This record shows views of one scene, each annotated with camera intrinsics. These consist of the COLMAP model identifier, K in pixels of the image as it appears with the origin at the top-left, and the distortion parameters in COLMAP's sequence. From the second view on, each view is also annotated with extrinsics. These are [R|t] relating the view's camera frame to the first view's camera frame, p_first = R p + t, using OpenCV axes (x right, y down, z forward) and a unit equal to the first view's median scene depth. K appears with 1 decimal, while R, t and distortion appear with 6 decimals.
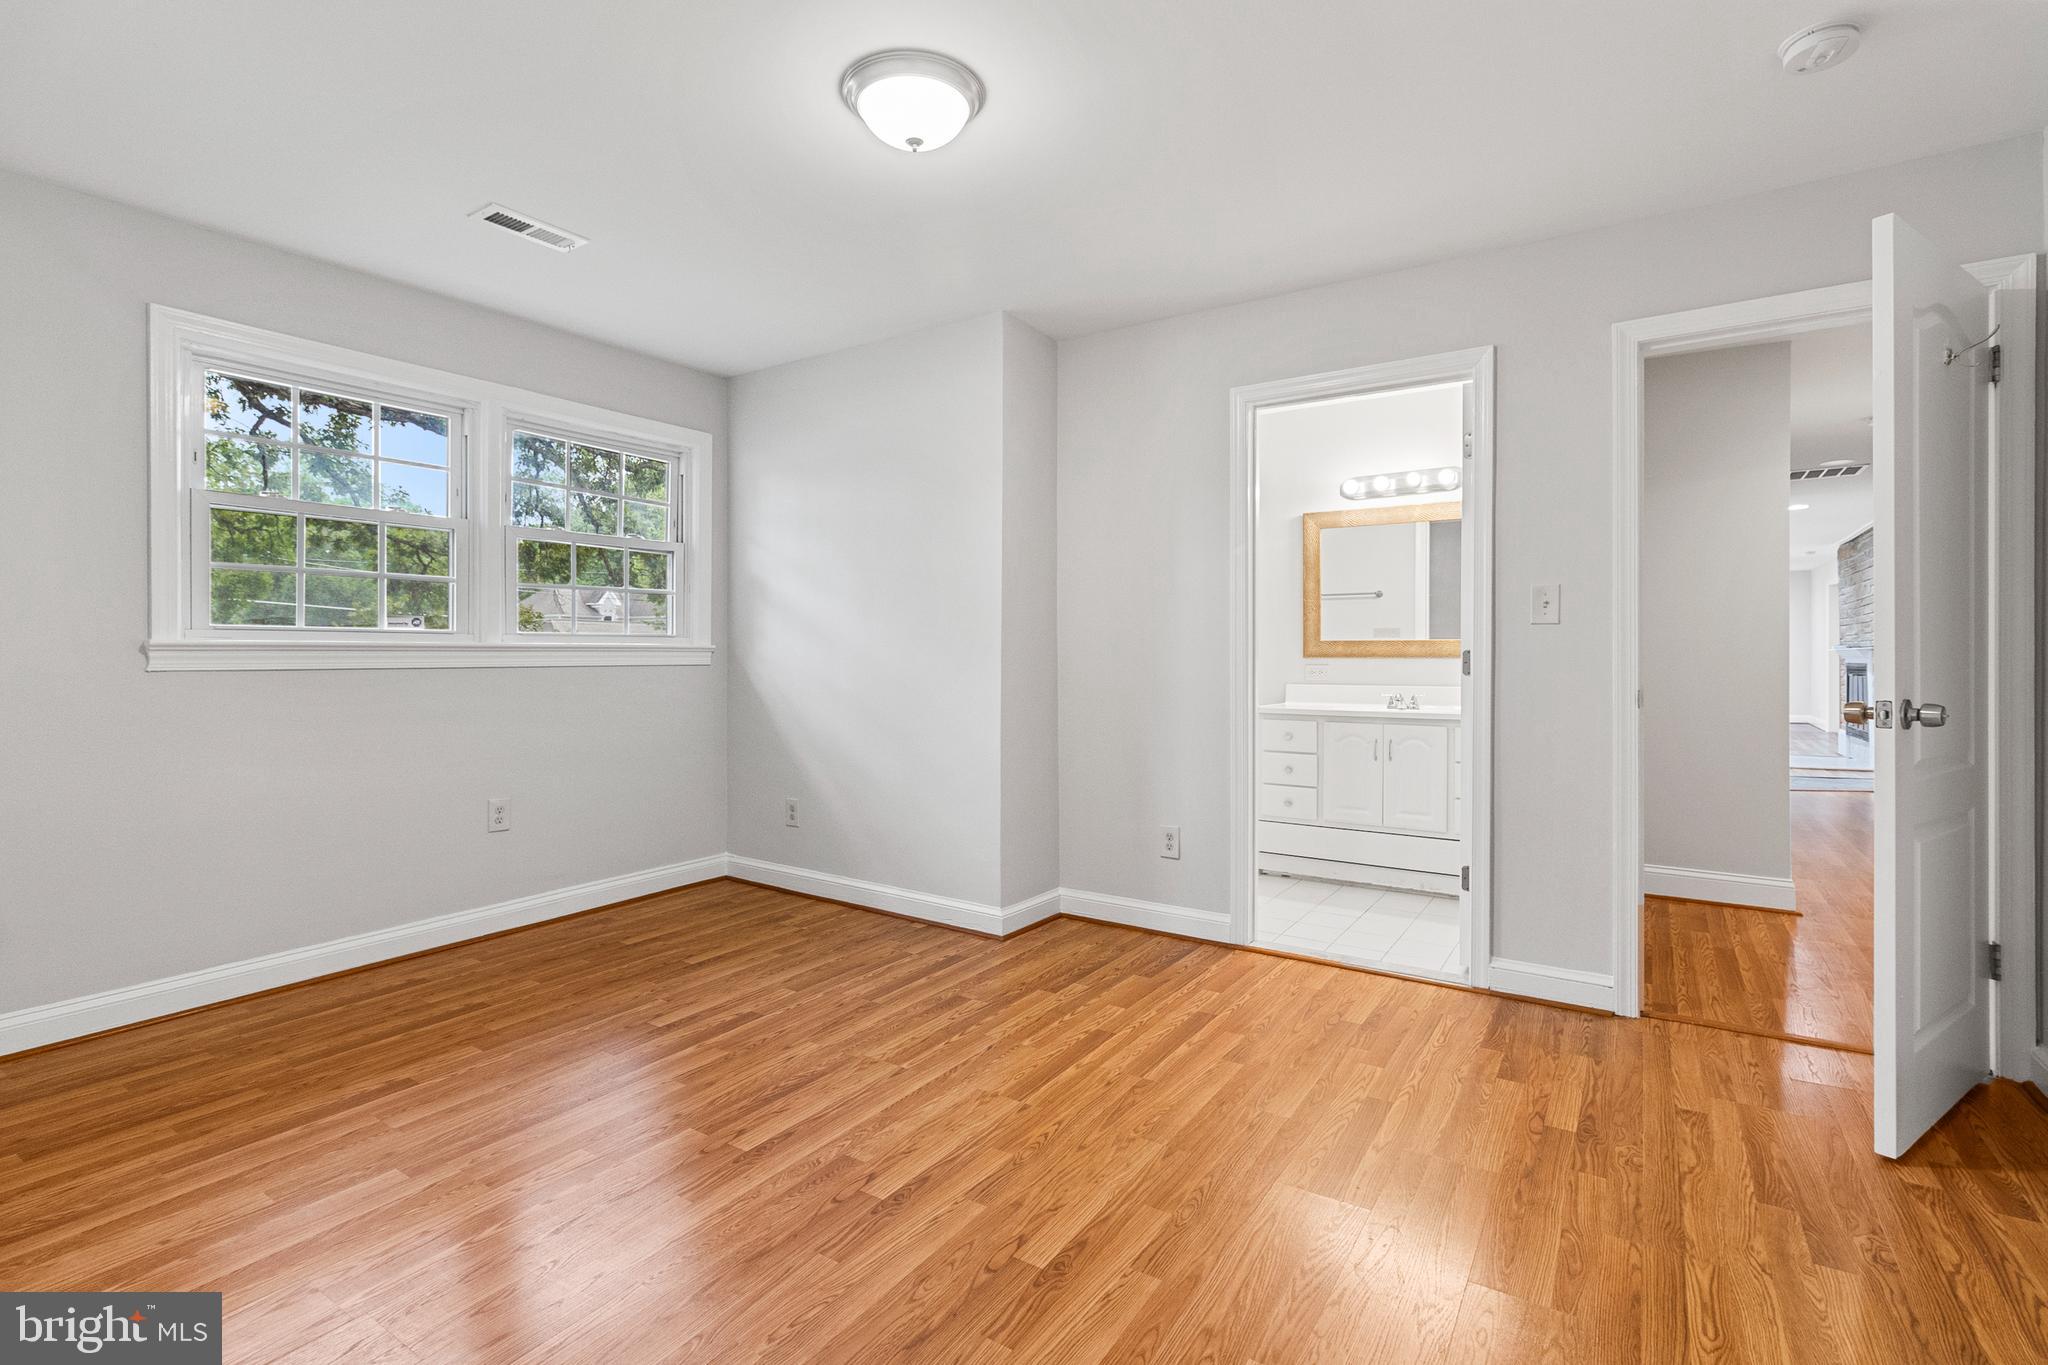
lens RADIAL K [[950.5, 0, 1026.7], [0, 950.5, 659.6], [0, 0, 1]] dist [-0.001067, -0.000076]
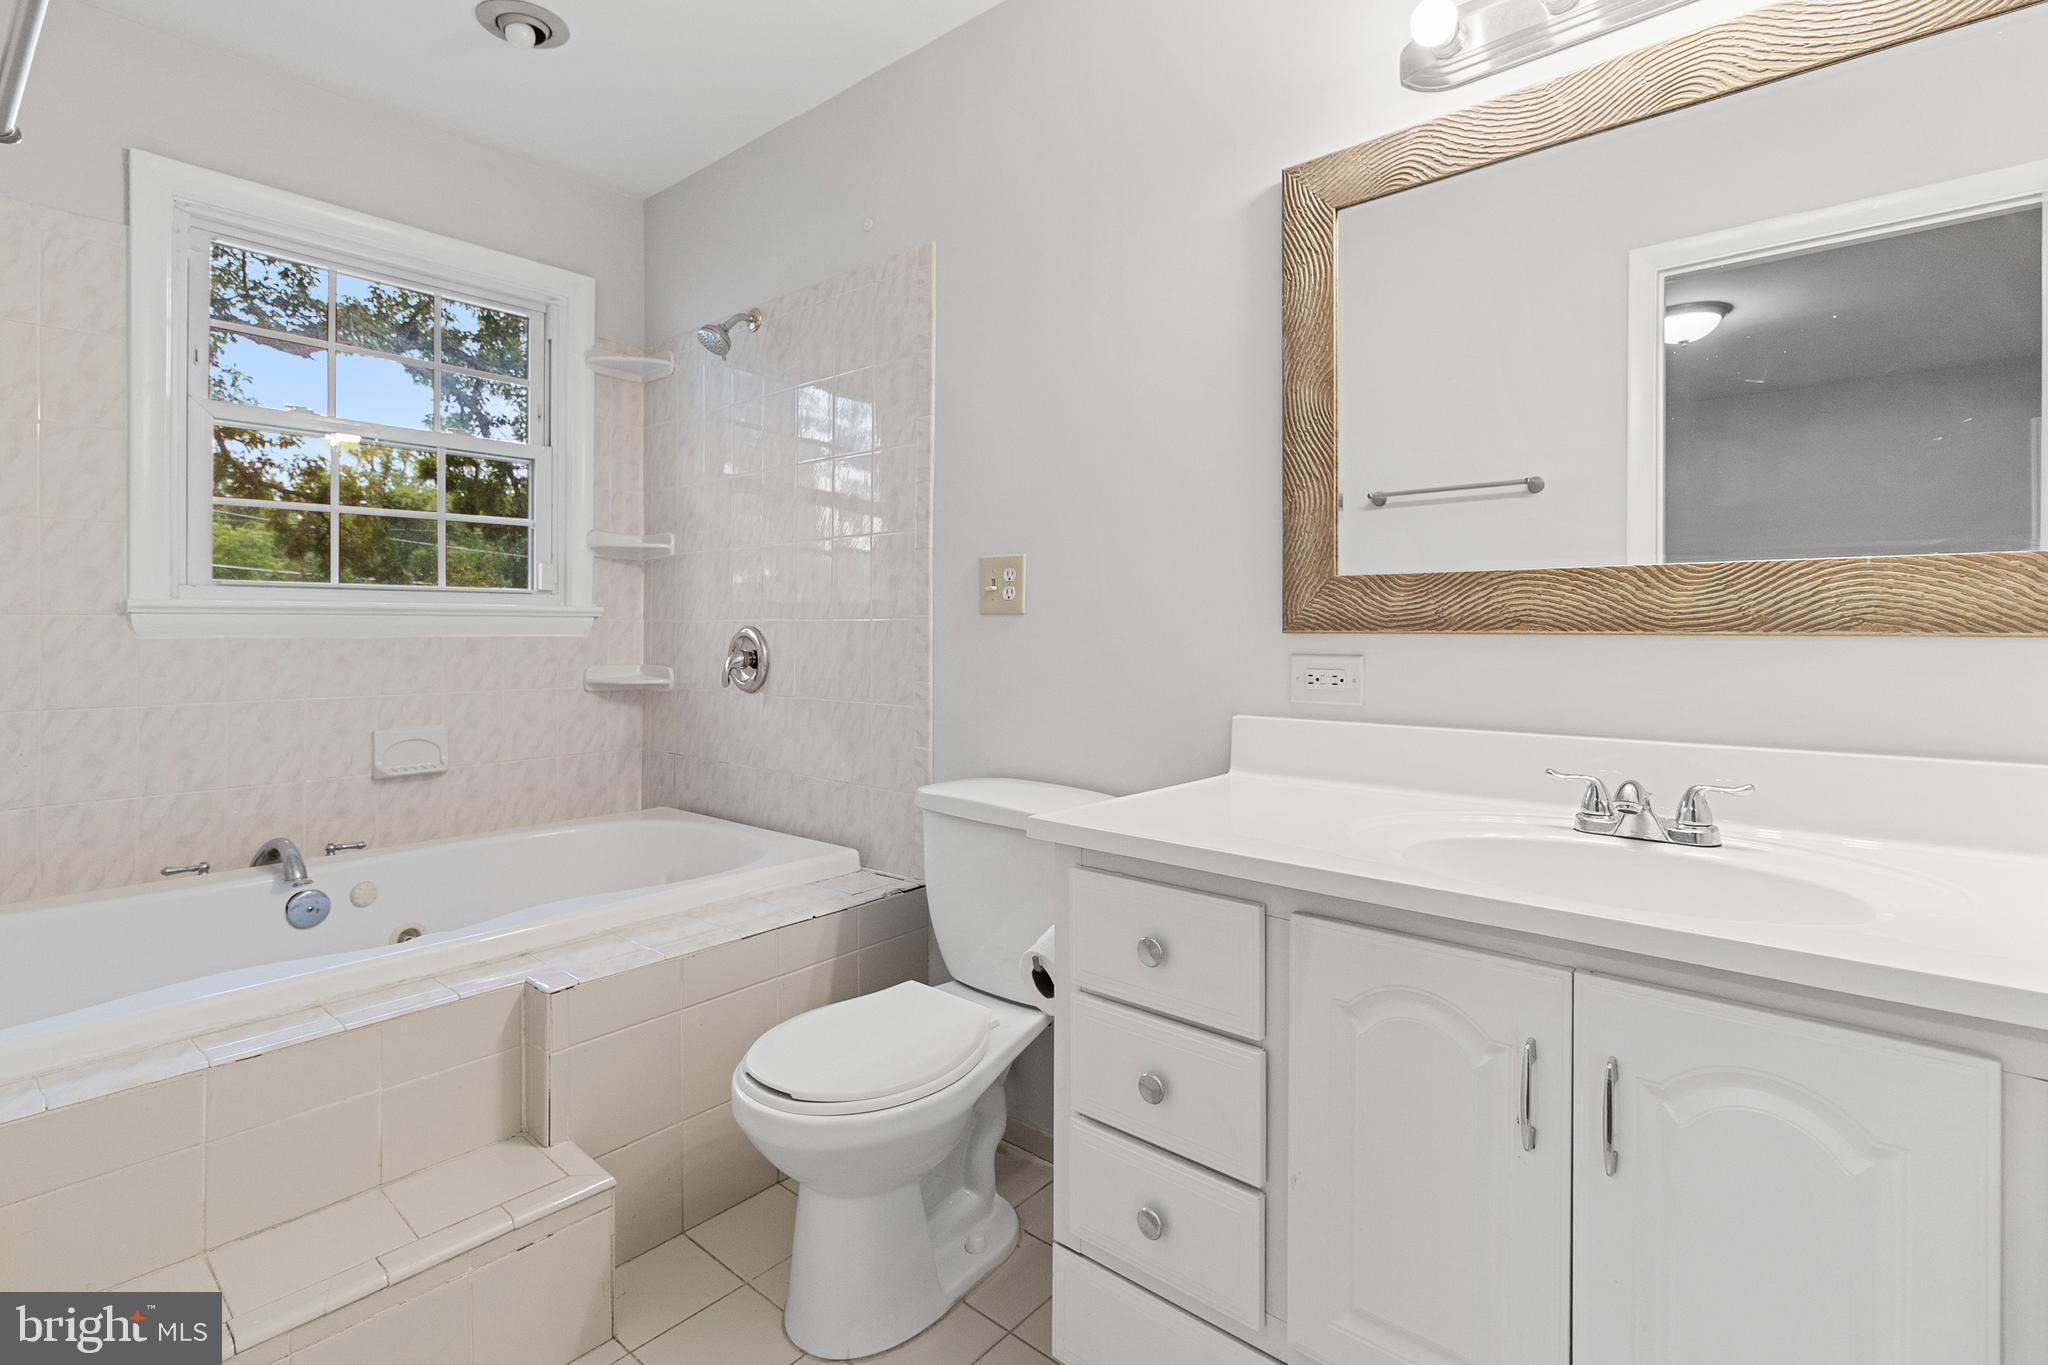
lens RADIAL K [[952.7, 0, 1025.8], [0, 952.7, 616.6], [0, 0, 1]] dist [0.002986, 0.000163]
pose [[0.991487, -0.002912, -0.130177, 0.079519], [0.003037, 0.999995, 0.000766, -0.002308], [0.130174, -0.001155, 0.991490, 0.217169]]
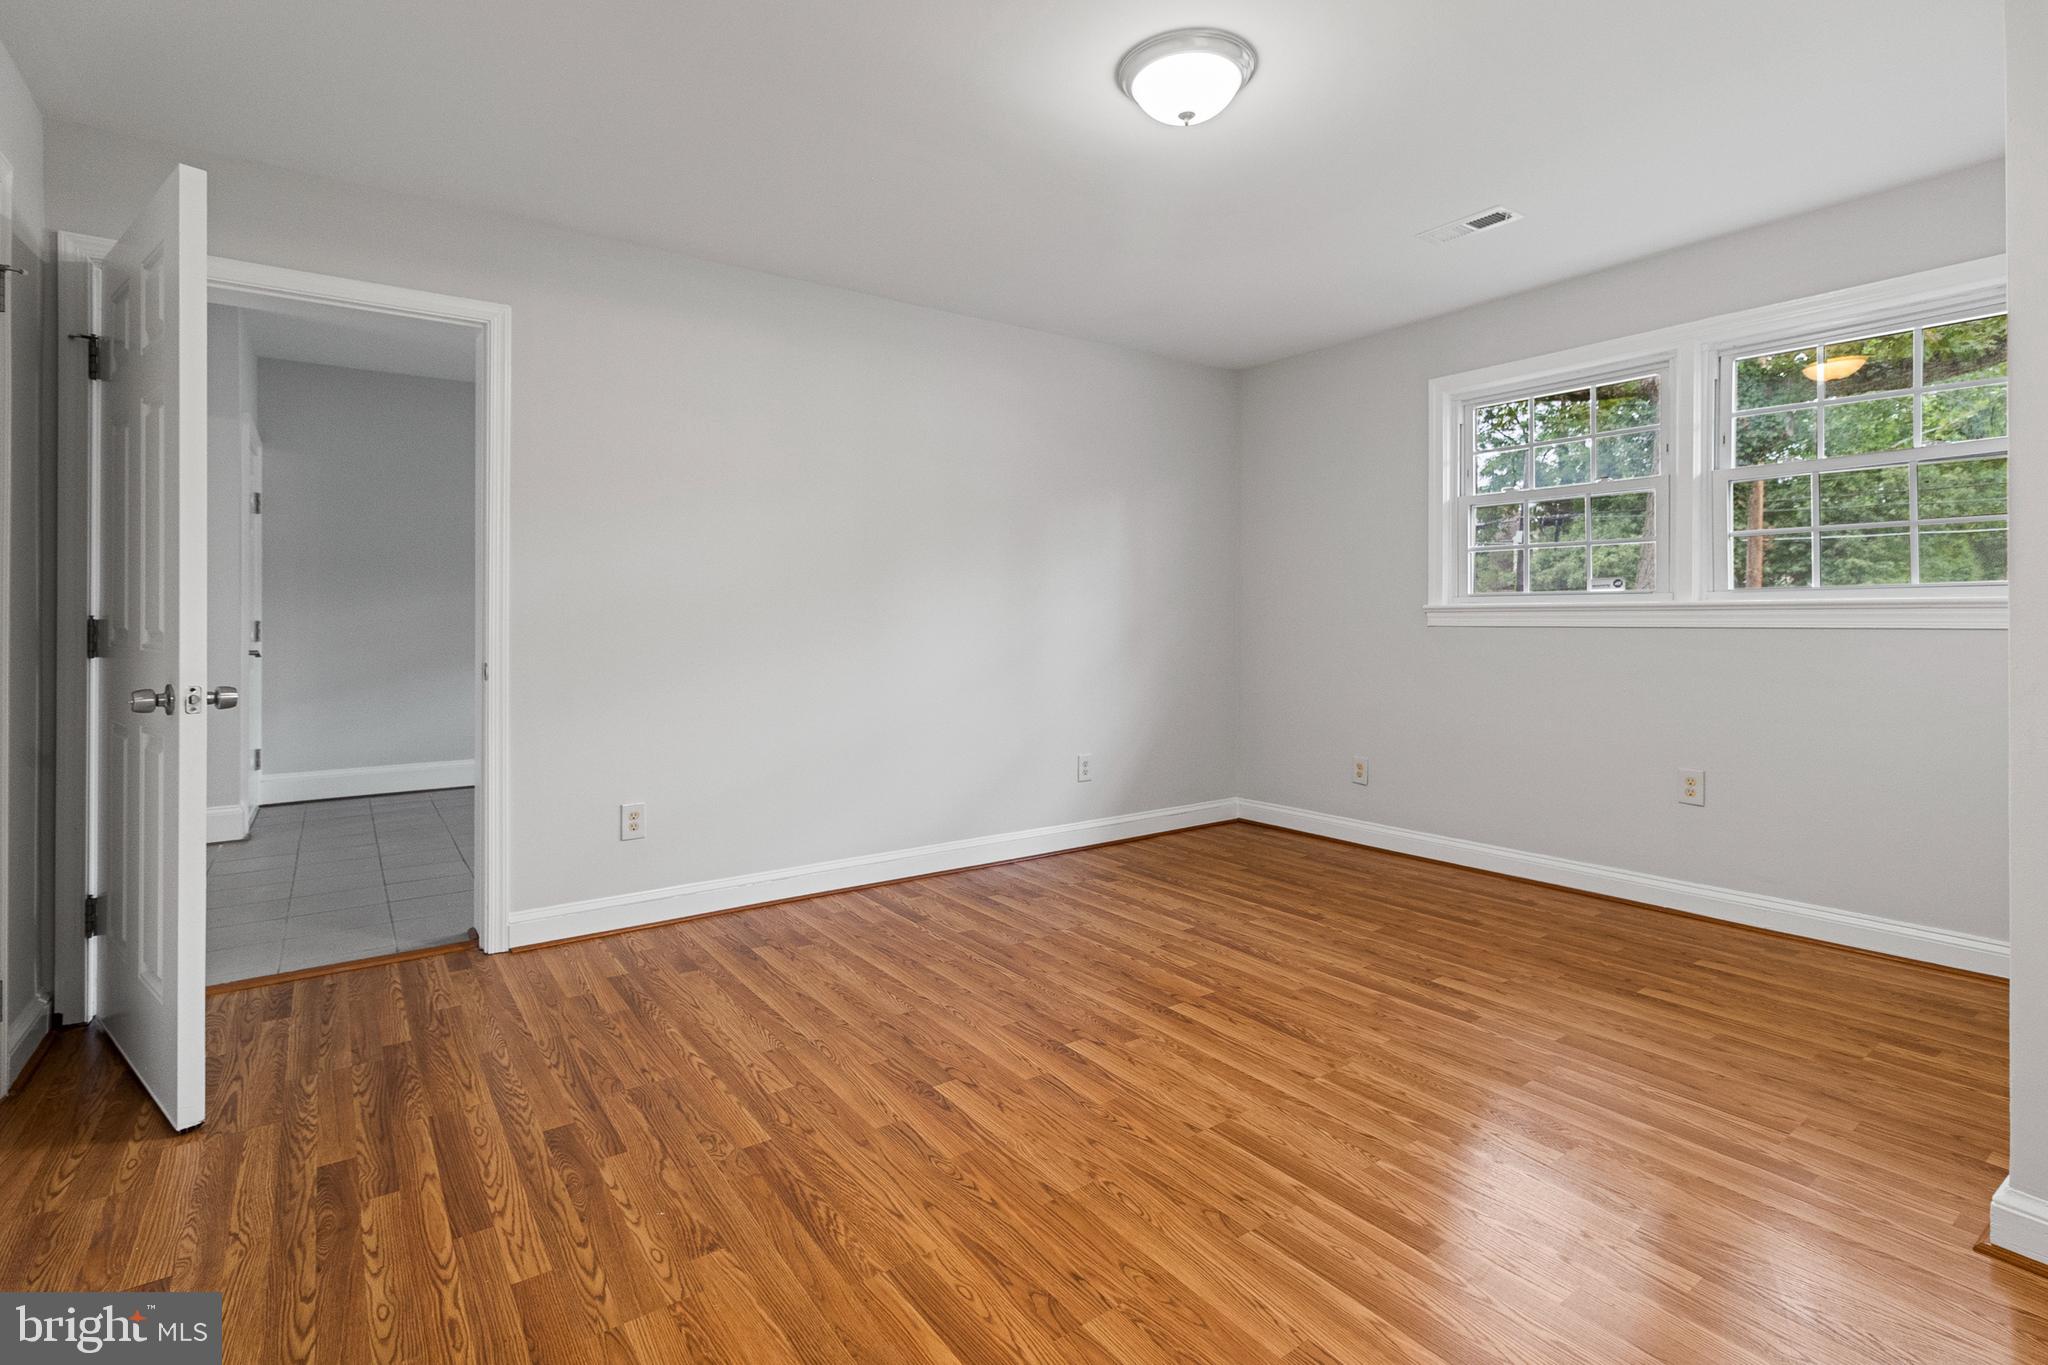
lens RADIAL K [[952.7, 0, 1025.8], [0, 952.7, 616.6], [0, 0, 1]] dist [0.002986, 0.000163]
pose [[-0.356602, 0.001054, -0.934256, 0.828199], [-0.000363, 0.999999, 0.001267, -0.005273], [0.934256, 0.000791, -0.356602, 1.098766]]
